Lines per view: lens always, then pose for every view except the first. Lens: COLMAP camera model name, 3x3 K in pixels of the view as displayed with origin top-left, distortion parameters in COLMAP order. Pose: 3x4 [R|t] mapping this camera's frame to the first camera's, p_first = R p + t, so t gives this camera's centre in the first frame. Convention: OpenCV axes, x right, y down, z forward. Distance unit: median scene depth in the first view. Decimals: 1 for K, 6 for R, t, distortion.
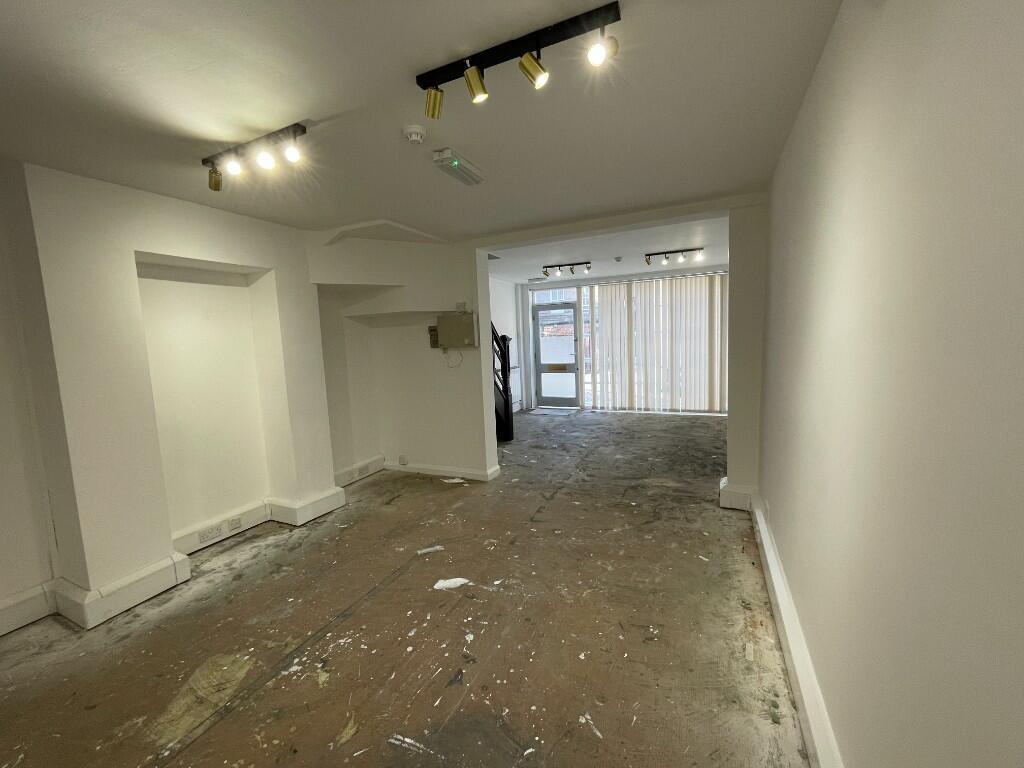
lens RADIAL K [[410.1, 0, 512.1], [0, 410.1, 379.7], [0, 0, 1]] dist [-0.000307, -0.000015]
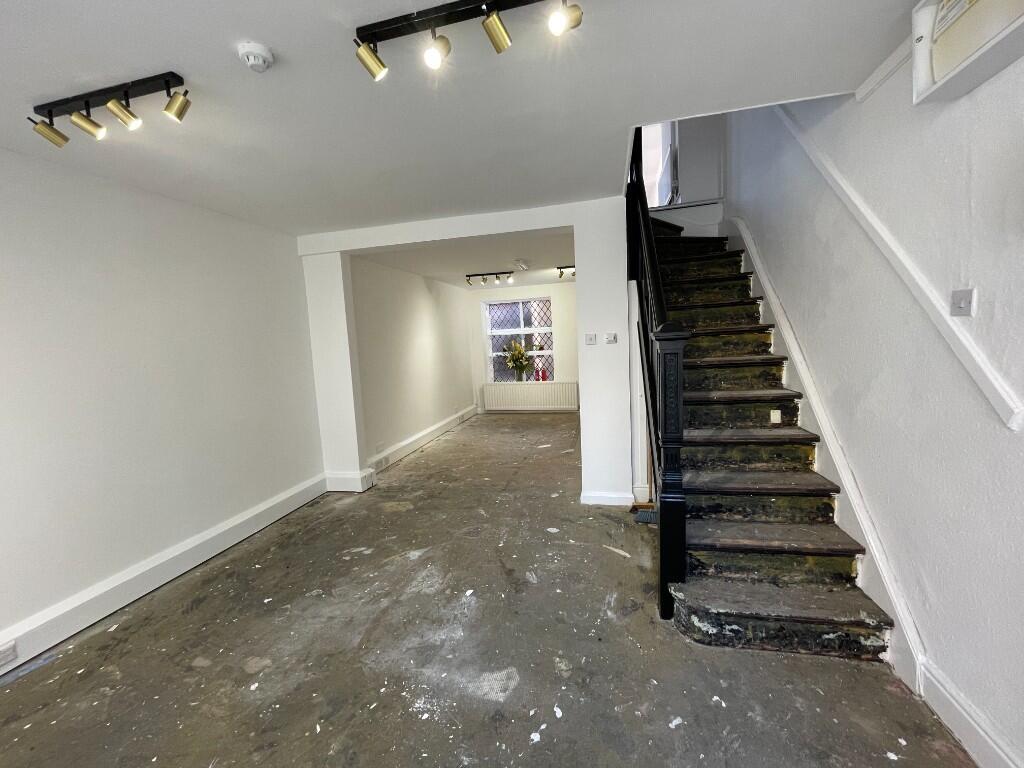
lens RADIAL K [[410.1, 0, 513.0], [0, 410.1, 382.8], [0, 0, 1]] dist [-0.000307, -0.000015]
pose [[-0.973939, 0.115301, -0.195314, 0.270200], [0.070707, 0.972578, 0.221567, -0.221304], [0.215505, 0.201983, -0.955385, 1.988517]]
